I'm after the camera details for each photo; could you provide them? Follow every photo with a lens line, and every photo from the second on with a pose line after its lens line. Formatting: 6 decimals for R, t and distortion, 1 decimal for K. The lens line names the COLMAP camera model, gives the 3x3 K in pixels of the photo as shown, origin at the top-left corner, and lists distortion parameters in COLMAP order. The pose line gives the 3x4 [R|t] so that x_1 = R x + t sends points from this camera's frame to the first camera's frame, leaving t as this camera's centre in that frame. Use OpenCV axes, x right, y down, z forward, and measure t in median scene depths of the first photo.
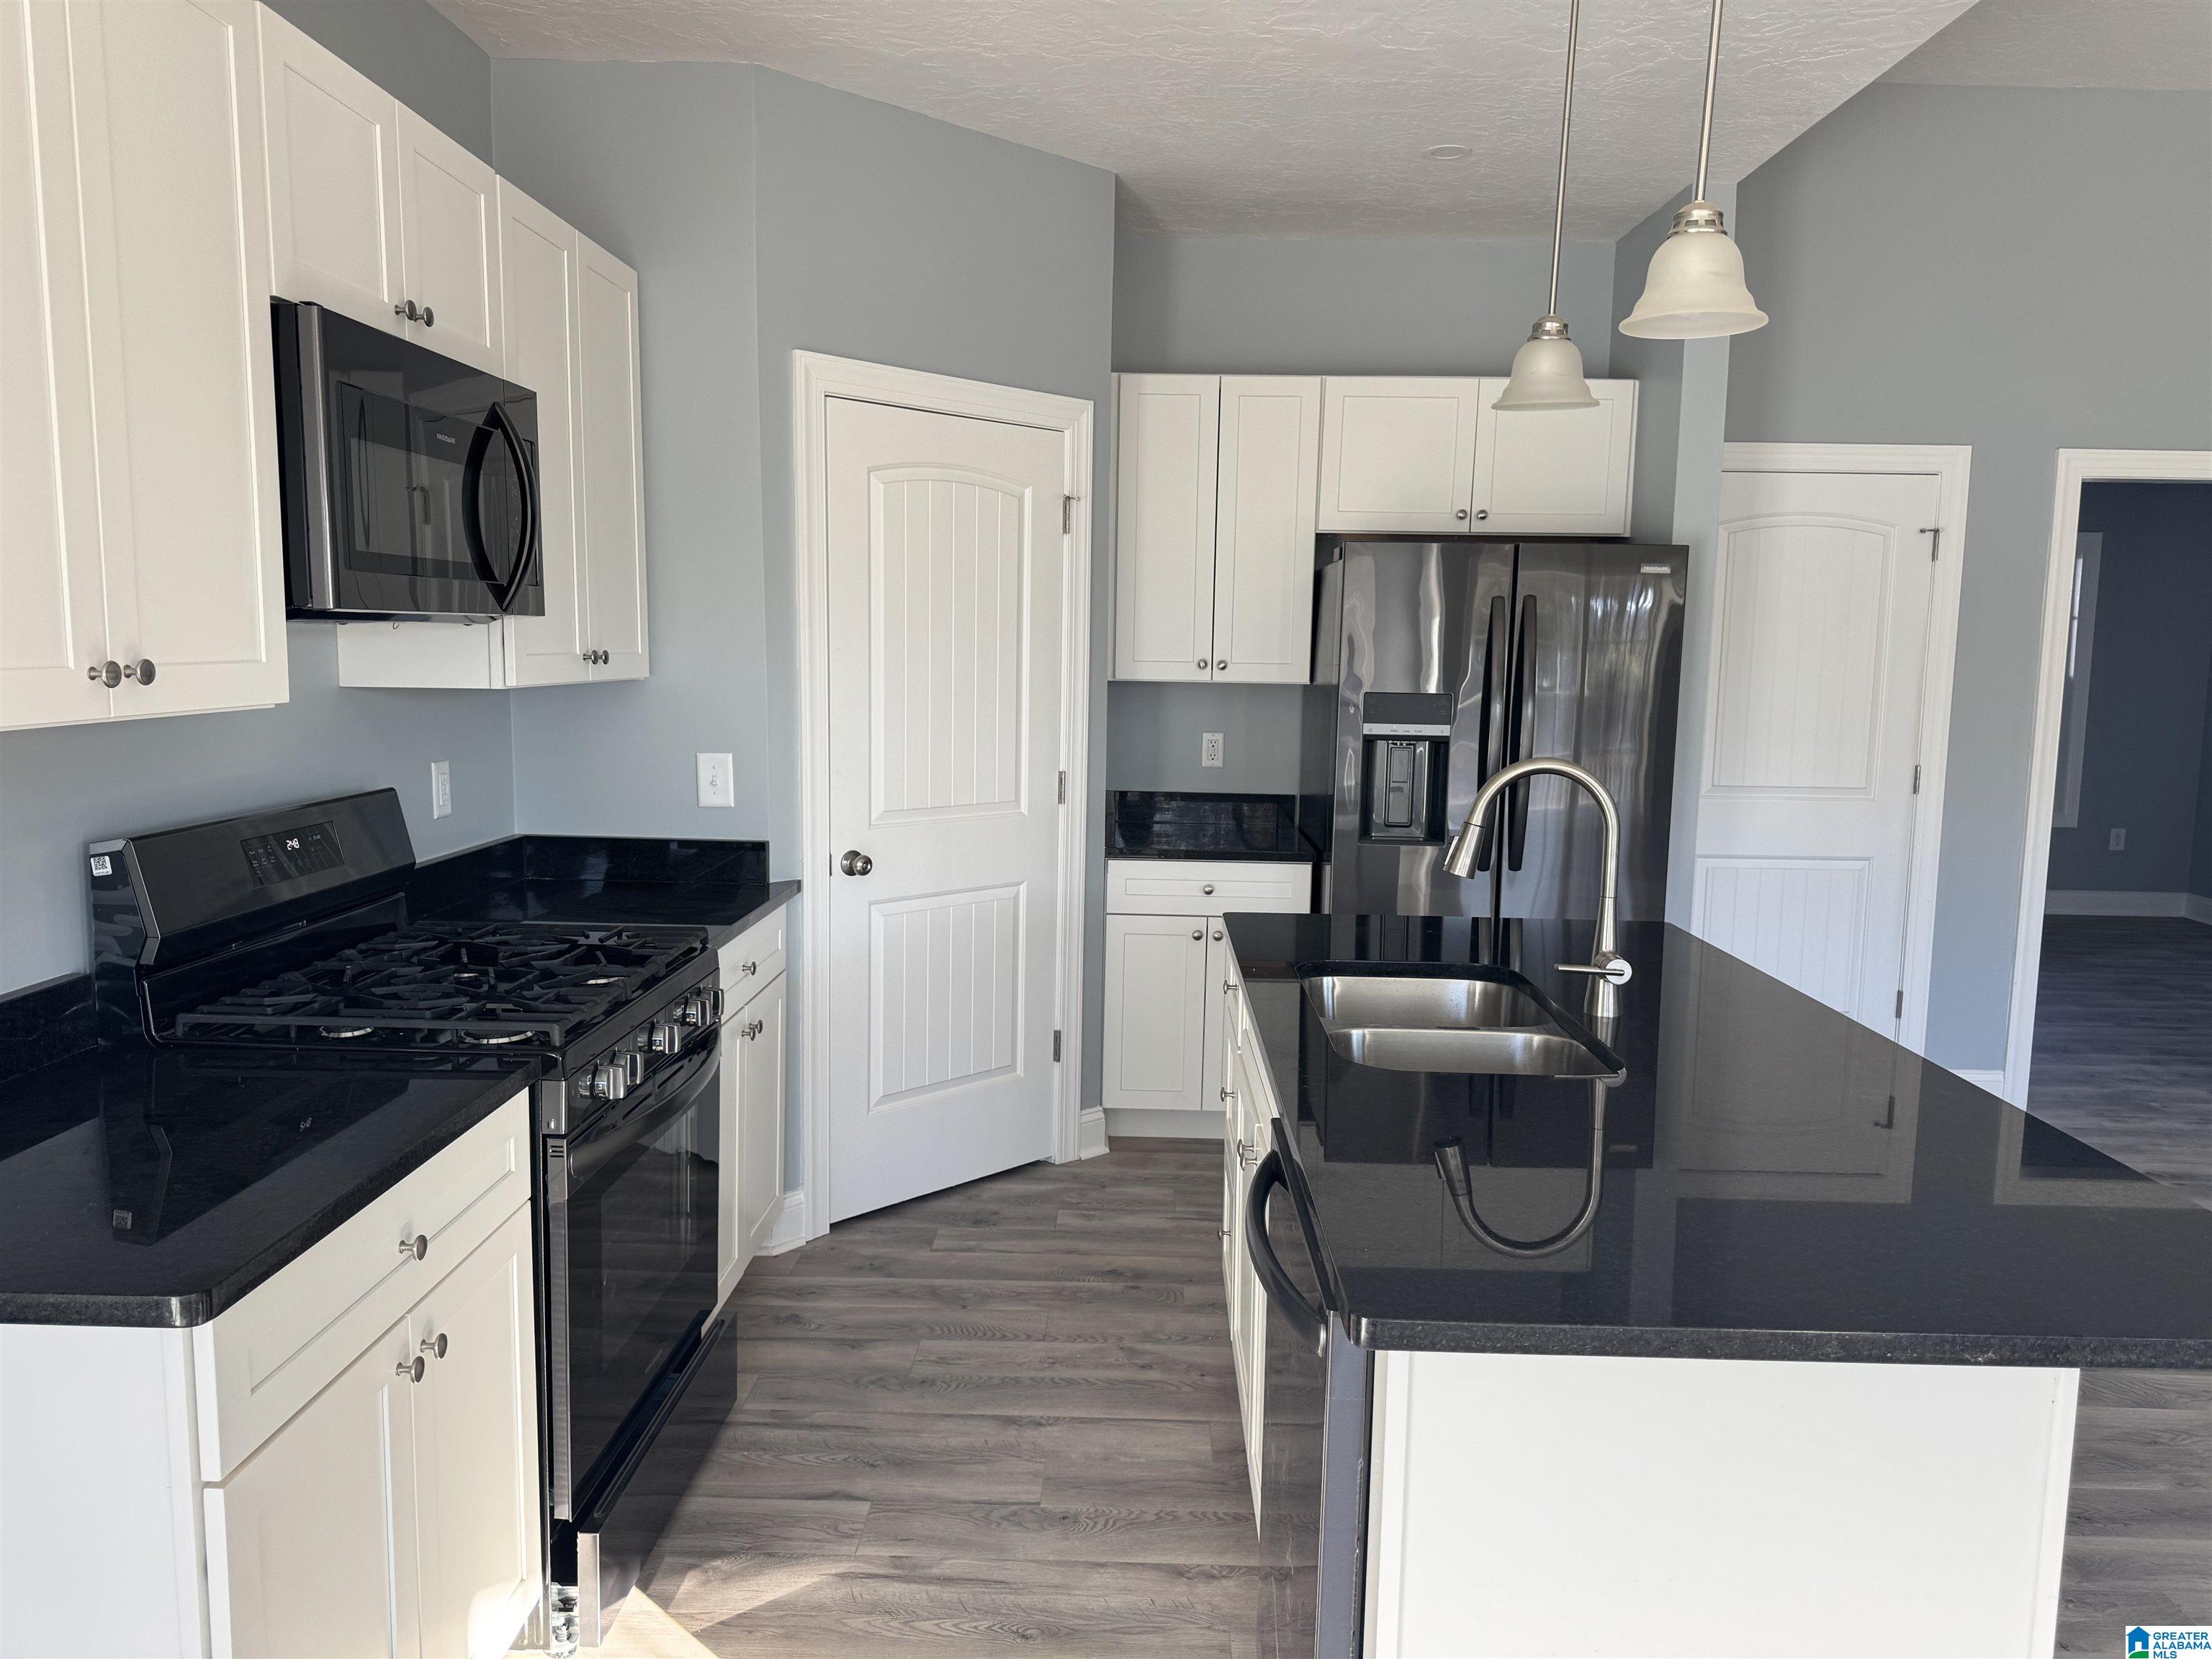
lens RADIAL K [[1530.5, 0, 1106.0], [0, 1530.5, 829.5], [0, 0, 1]] dist [0.001313, -0.000300]
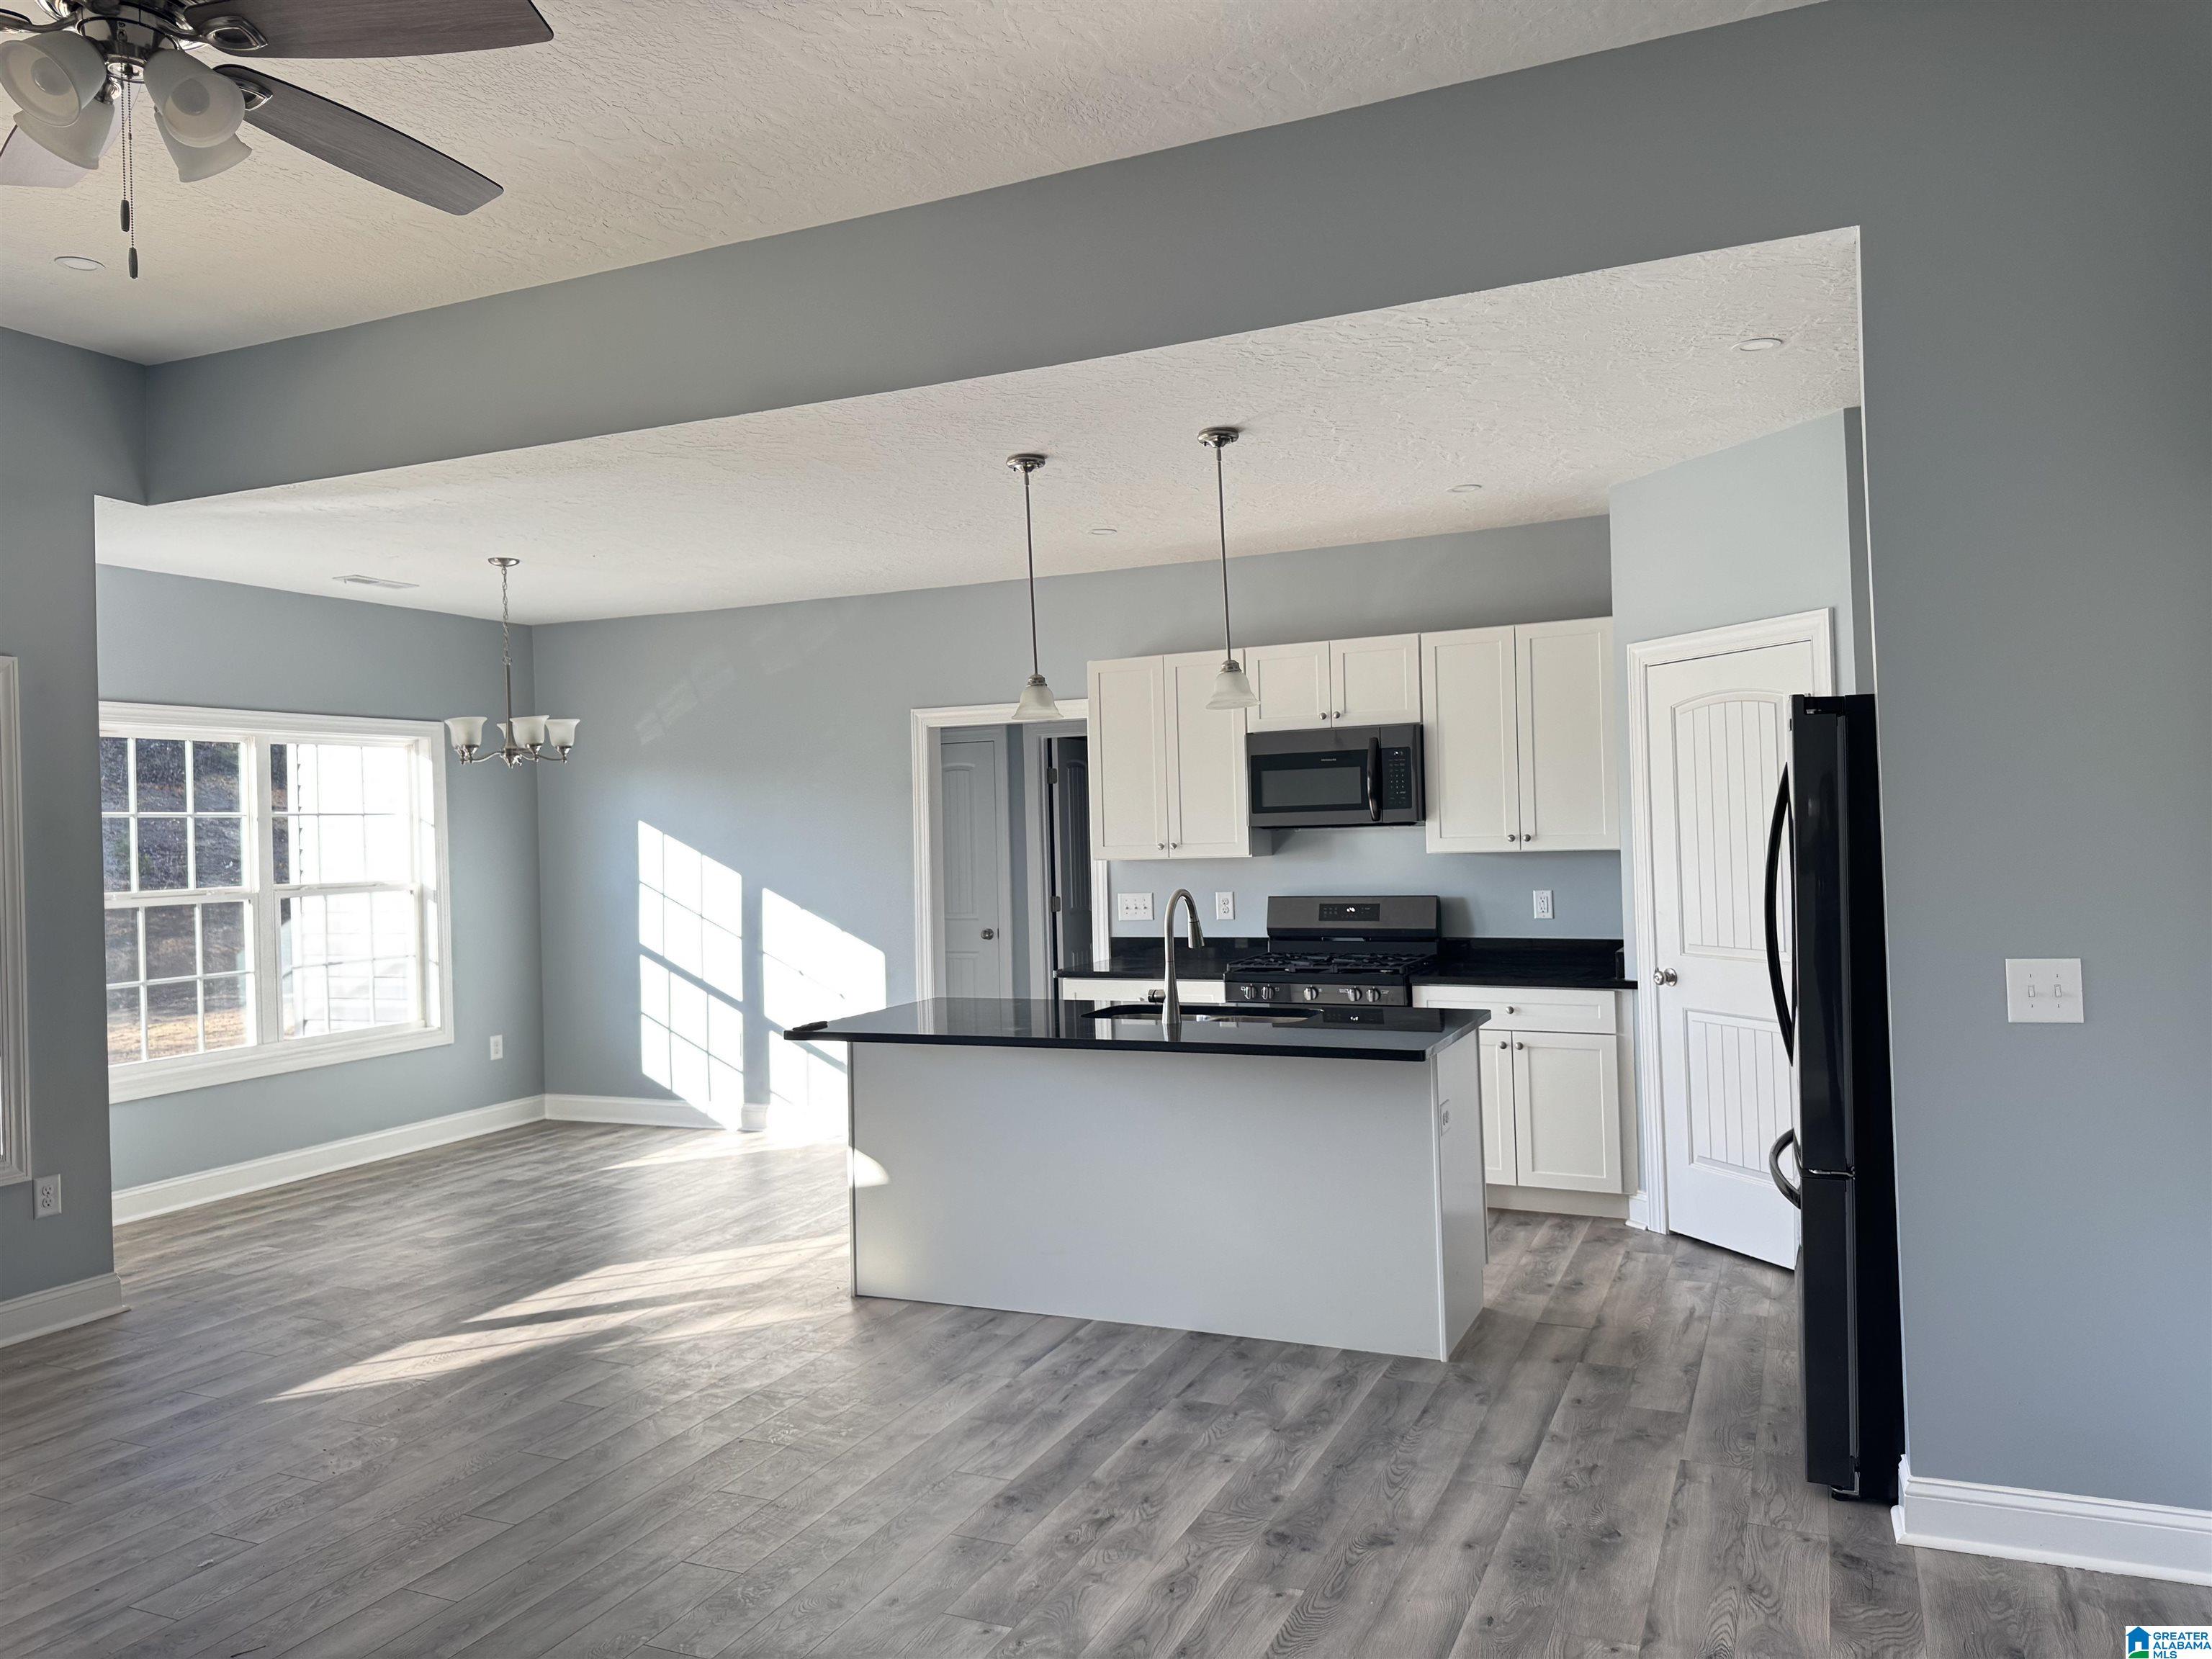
lens RADIAL K [[1530.5, 0, 1106.0], [0, 1530.5, 829.5], [0, 0, 1]] dist [0.001313, -0.000300]
pose [[-0.411063, -0.014363, -0.911494, 1.448123], [-0.093067, 0.995313, 0.026287, -0.110402], [0.906844, 0.095636, -0.410473, 1.160994]]
